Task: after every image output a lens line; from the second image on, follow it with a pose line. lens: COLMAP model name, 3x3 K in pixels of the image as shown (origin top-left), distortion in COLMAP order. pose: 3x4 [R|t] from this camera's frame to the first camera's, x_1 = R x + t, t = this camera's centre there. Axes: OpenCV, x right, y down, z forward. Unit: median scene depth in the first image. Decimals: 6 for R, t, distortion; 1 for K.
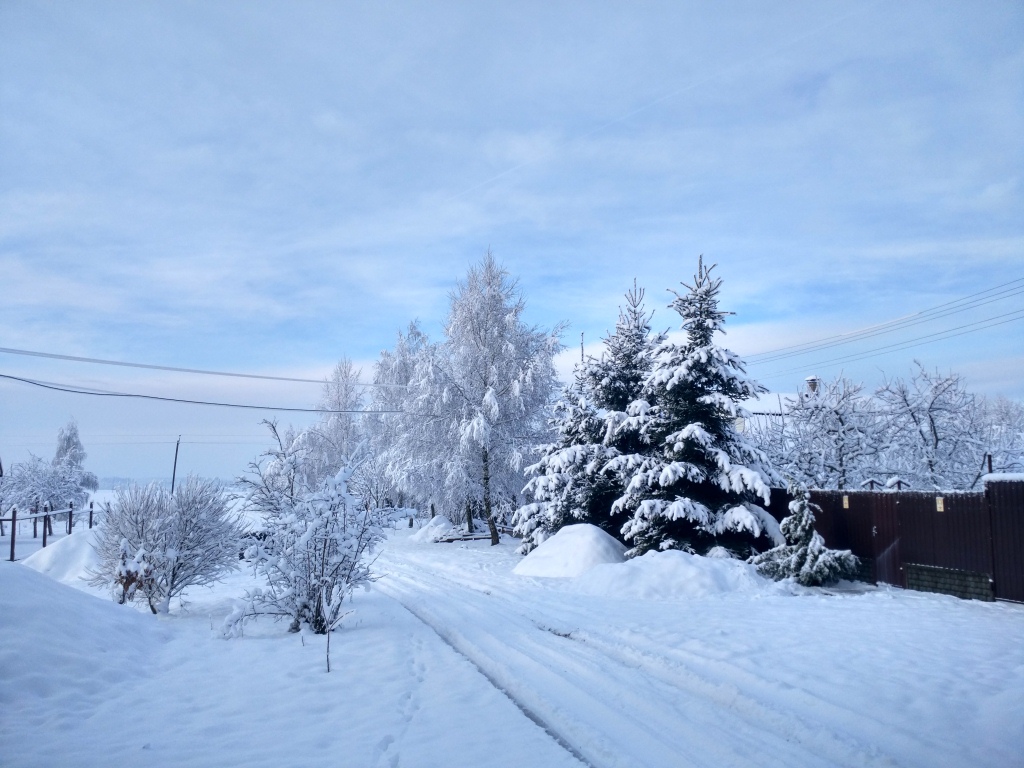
lens RADIAL K [[893.8, 0, 512.0], [0, 893.8, 384.0], [0, 0, 1]] dist [0.113326, -0.195235]
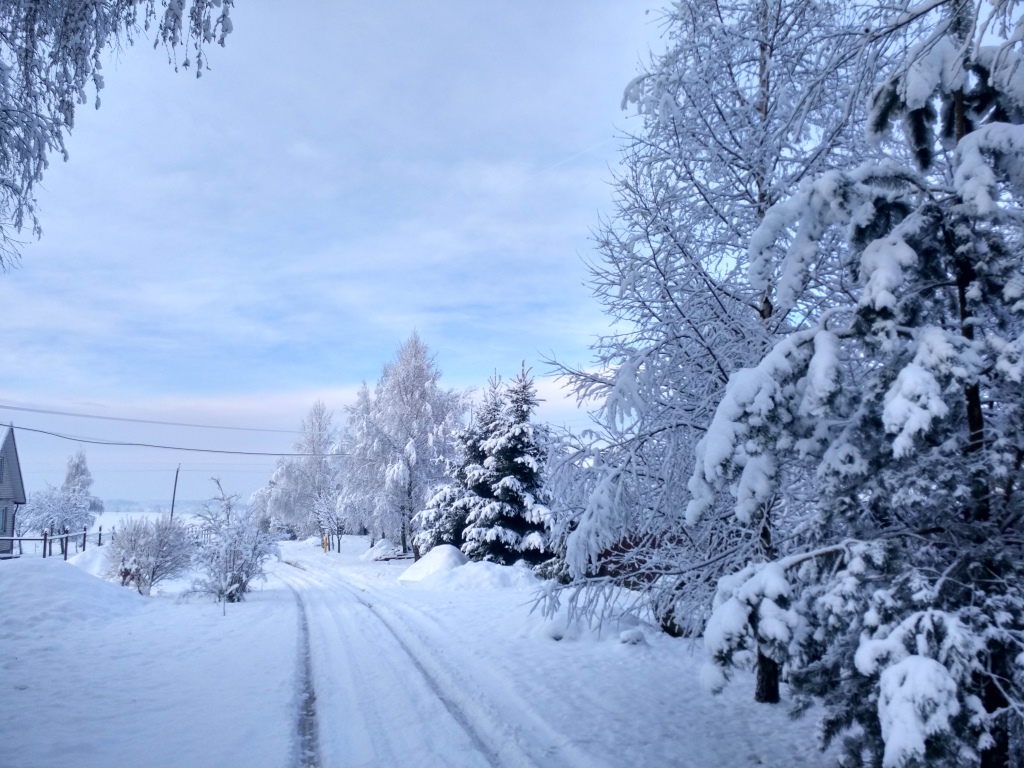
lens RADIAL K [[893.8, 0, 512.0], [0, 893.8, 384.0], [0, 0, 1]] dist [0.113326, -0.195235]
pose [[0.999964, 0.006226, -0.005807, 0.205876], [-0.006379, 0.999625, -0.026616, -0.067296], [0.005639, 0.026652, 0.999629, -0.470993]]
